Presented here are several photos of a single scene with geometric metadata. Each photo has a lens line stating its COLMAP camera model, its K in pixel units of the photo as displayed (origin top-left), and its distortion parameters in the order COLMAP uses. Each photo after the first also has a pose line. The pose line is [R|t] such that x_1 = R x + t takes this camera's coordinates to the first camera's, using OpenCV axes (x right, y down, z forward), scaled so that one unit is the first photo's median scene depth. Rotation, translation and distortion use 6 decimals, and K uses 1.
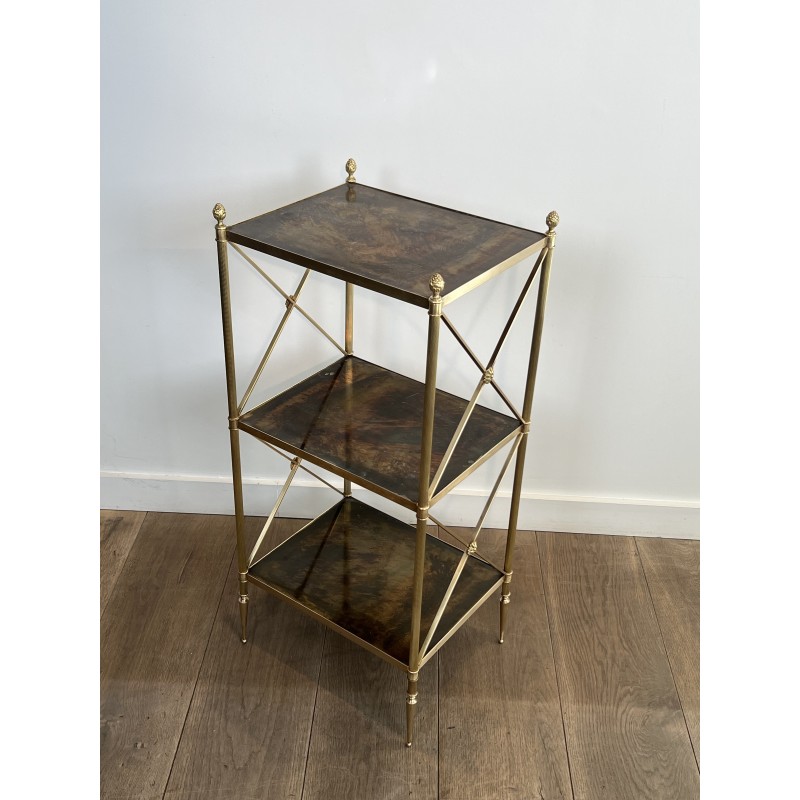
lens RADIAL K [[938.9, 0, 400.0], [0, 938.9, 400.0], [0, 0, 1]] dist [0.011355, -0.002776]
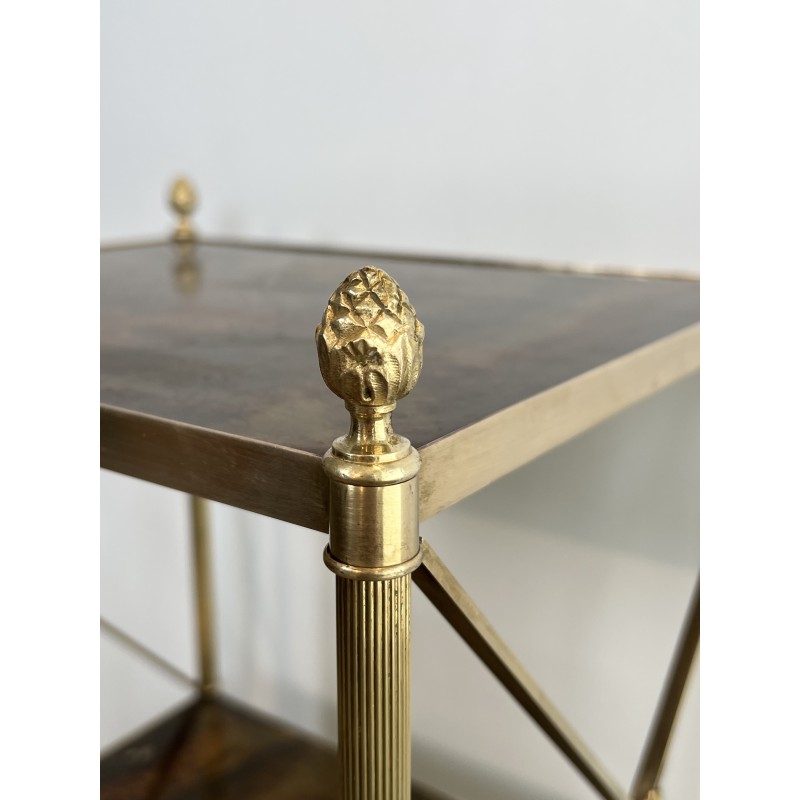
lens RADIAL K [[938.9, 0, 400.0], [0, 938.9, 400.0], [0, 0, 1]] dist [0.011355, -0.002776]
pose [[0.999464, -0.032703, 0.001604, 0.032315], [0.031841, 0.959382, -0.280307, -0.057797], [0.007628, 0.280208, 0.959909, 0.659199]]
